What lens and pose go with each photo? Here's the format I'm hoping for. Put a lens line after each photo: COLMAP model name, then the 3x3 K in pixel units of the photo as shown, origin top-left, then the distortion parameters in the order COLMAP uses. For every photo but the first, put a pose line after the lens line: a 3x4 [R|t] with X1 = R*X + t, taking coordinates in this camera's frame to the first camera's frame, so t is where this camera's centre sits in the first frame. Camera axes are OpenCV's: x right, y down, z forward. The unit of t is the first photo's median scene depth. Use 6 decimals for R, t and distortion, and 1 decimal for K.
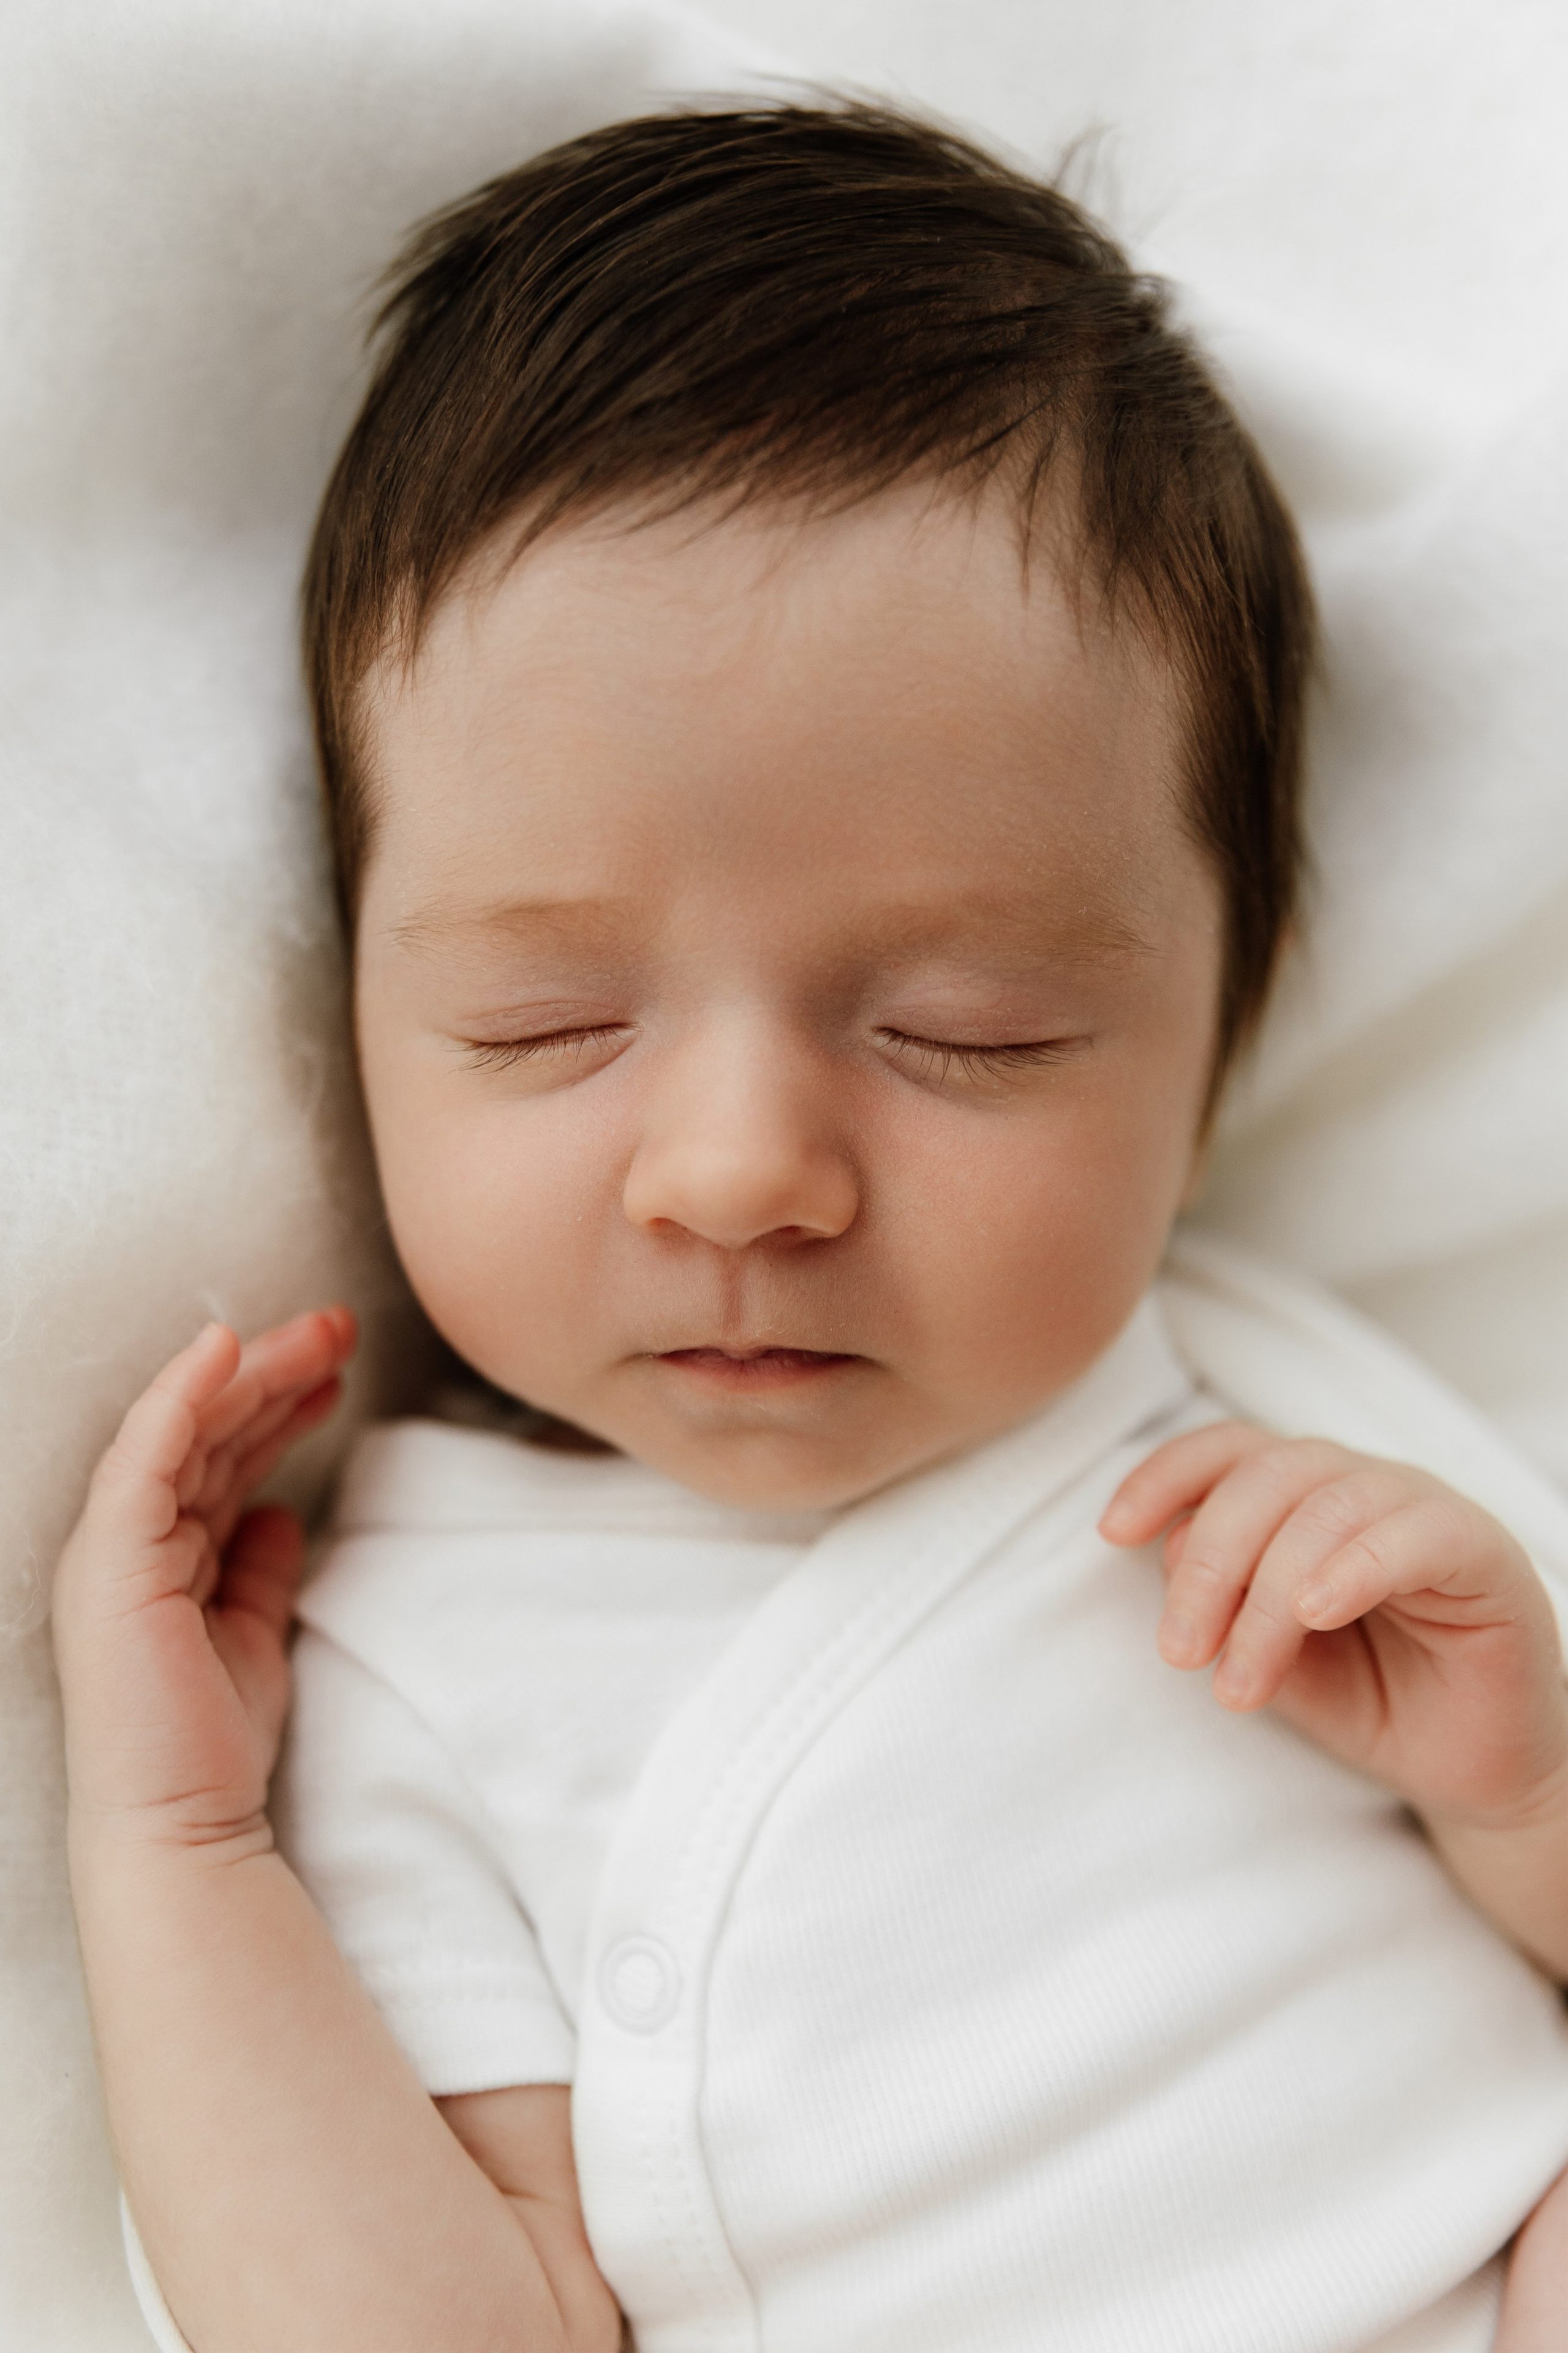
lens RADIAL K [[3094.5, 0, 784.0], [0, 3094.5, 1176.5], [0, 0, 1]] dist [0.010340, 0.057424]
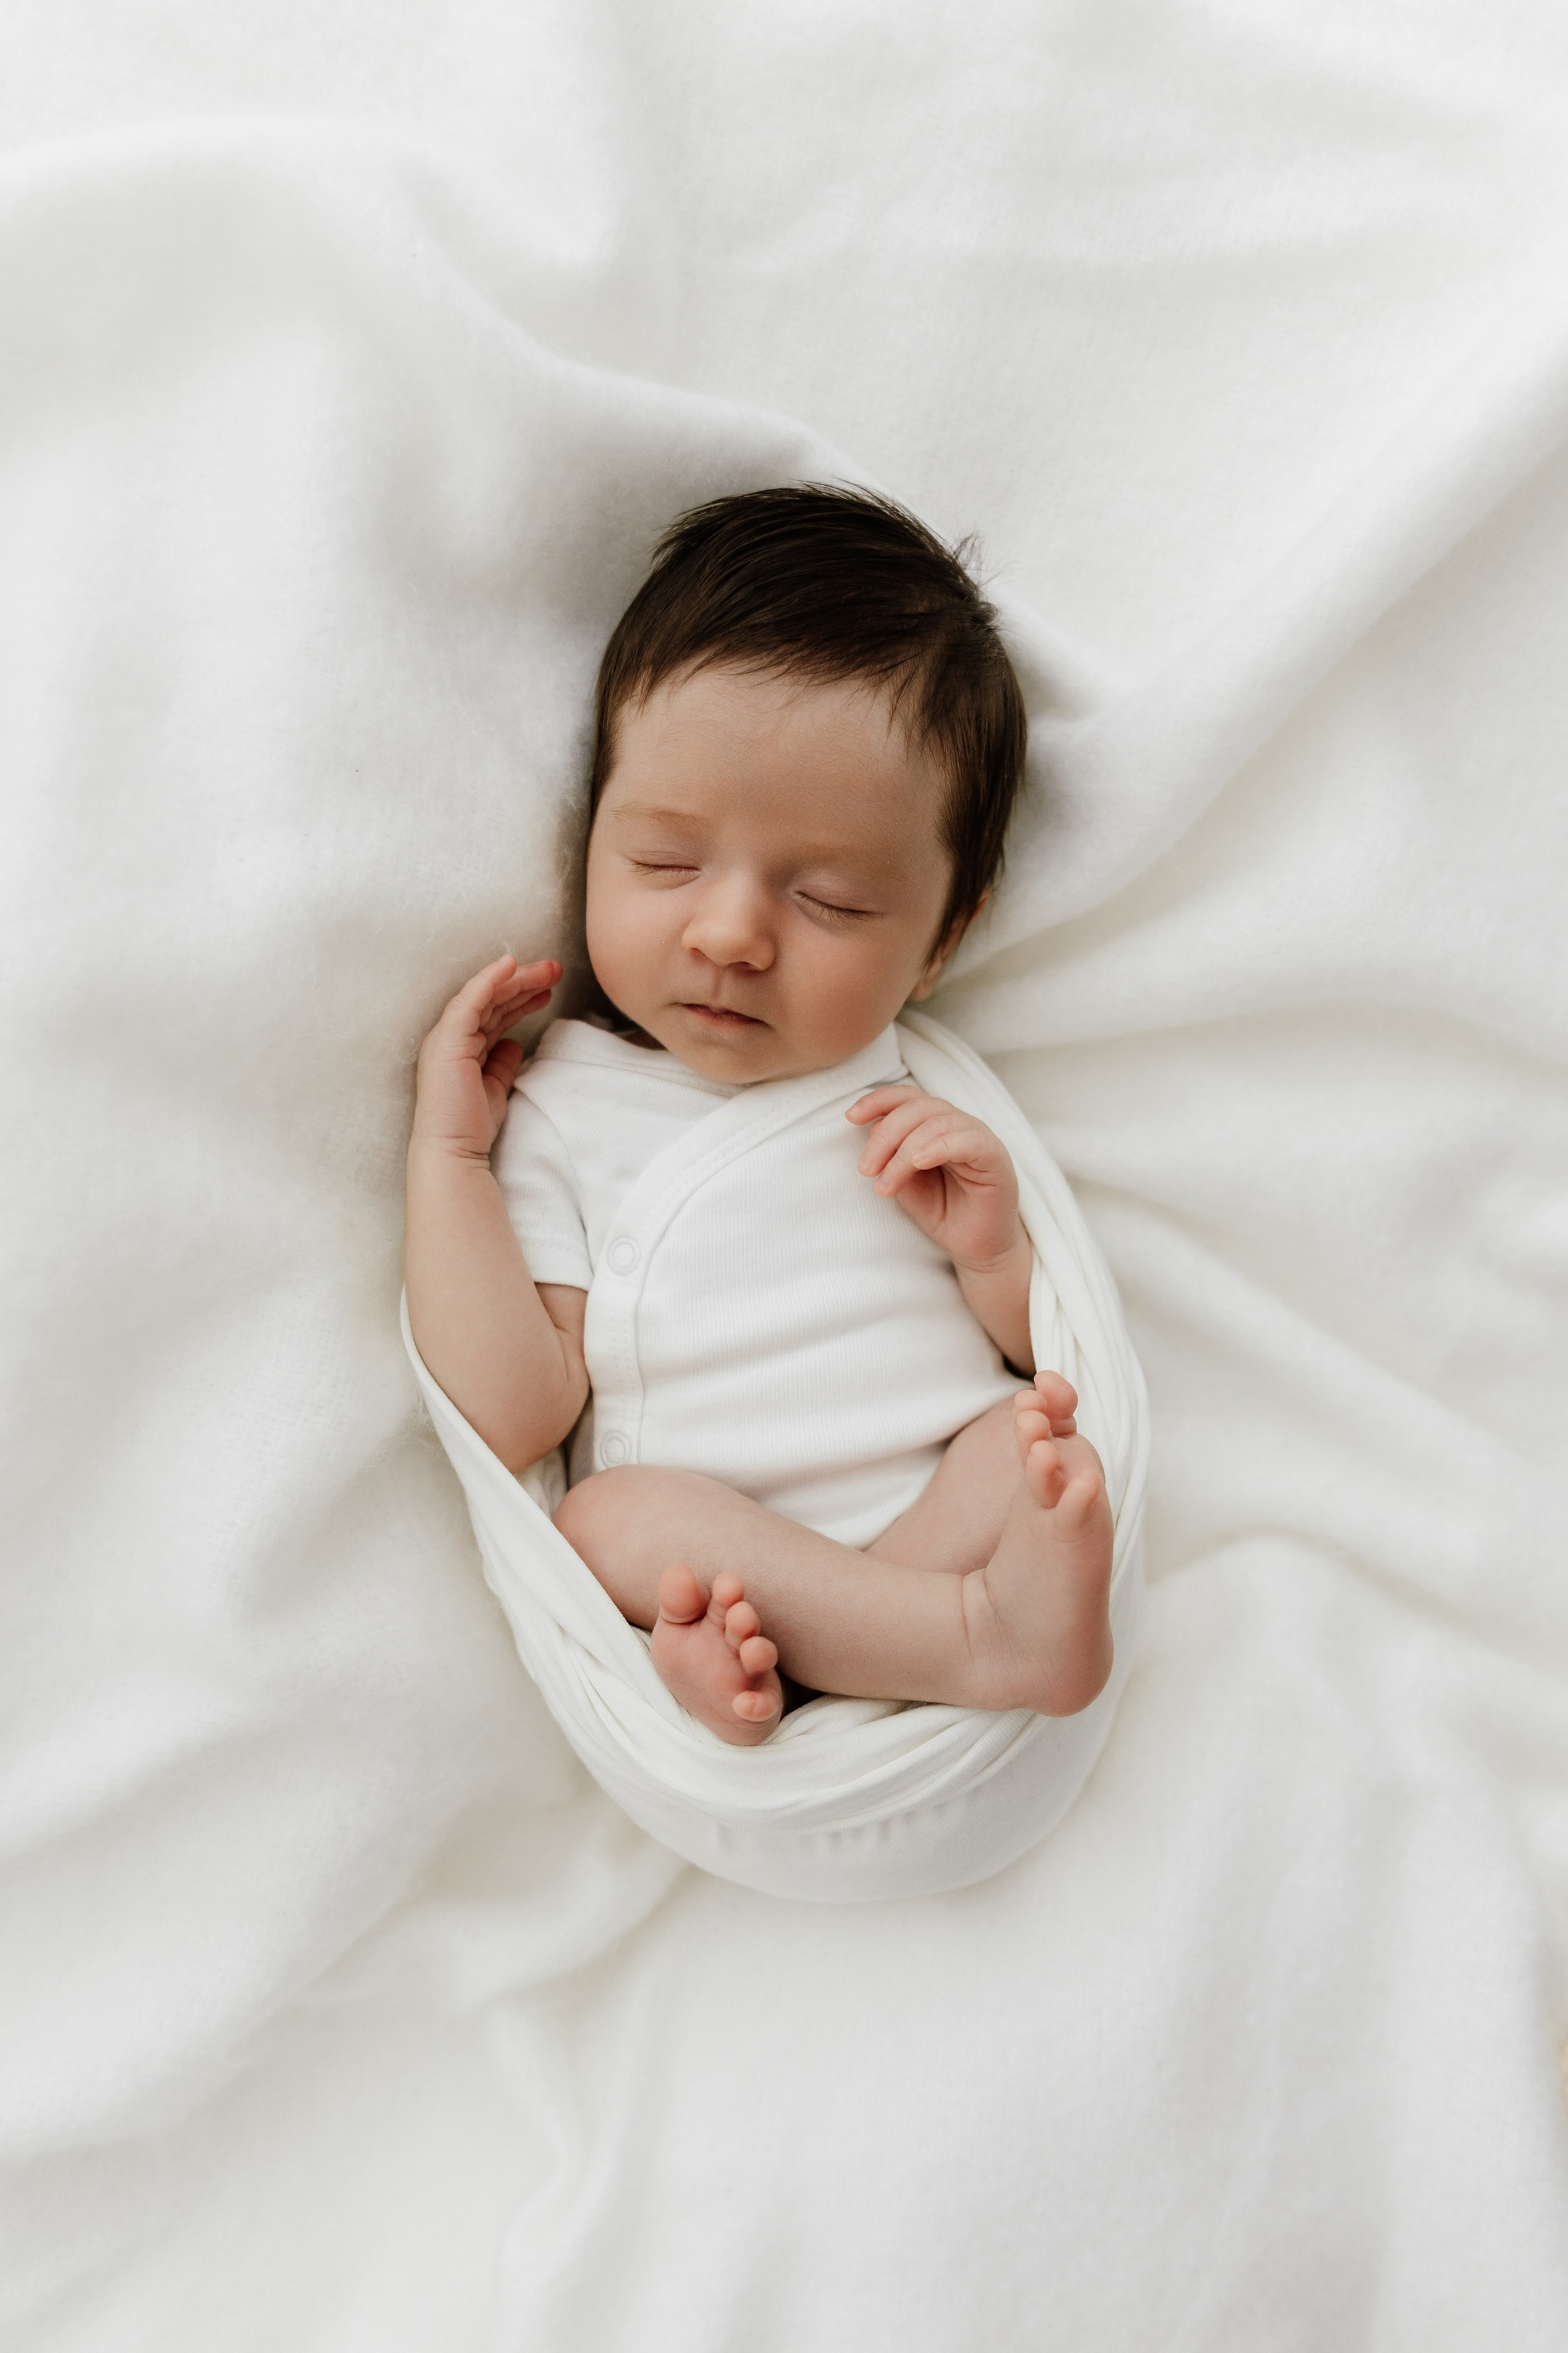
lens RADIAL K [[2038.1, 0, 784.0], [0, 2038.1, 1176.5], [0, 0, 1]] dist [-0.003726, -0.000127]
pose [[0.977650, 0.210211, 0.003484, 0.061045], [-0.209791, 0.974348, 0.081442, 0.042487], [0.013726, -0.080352, 0.996672, -0.628958]]
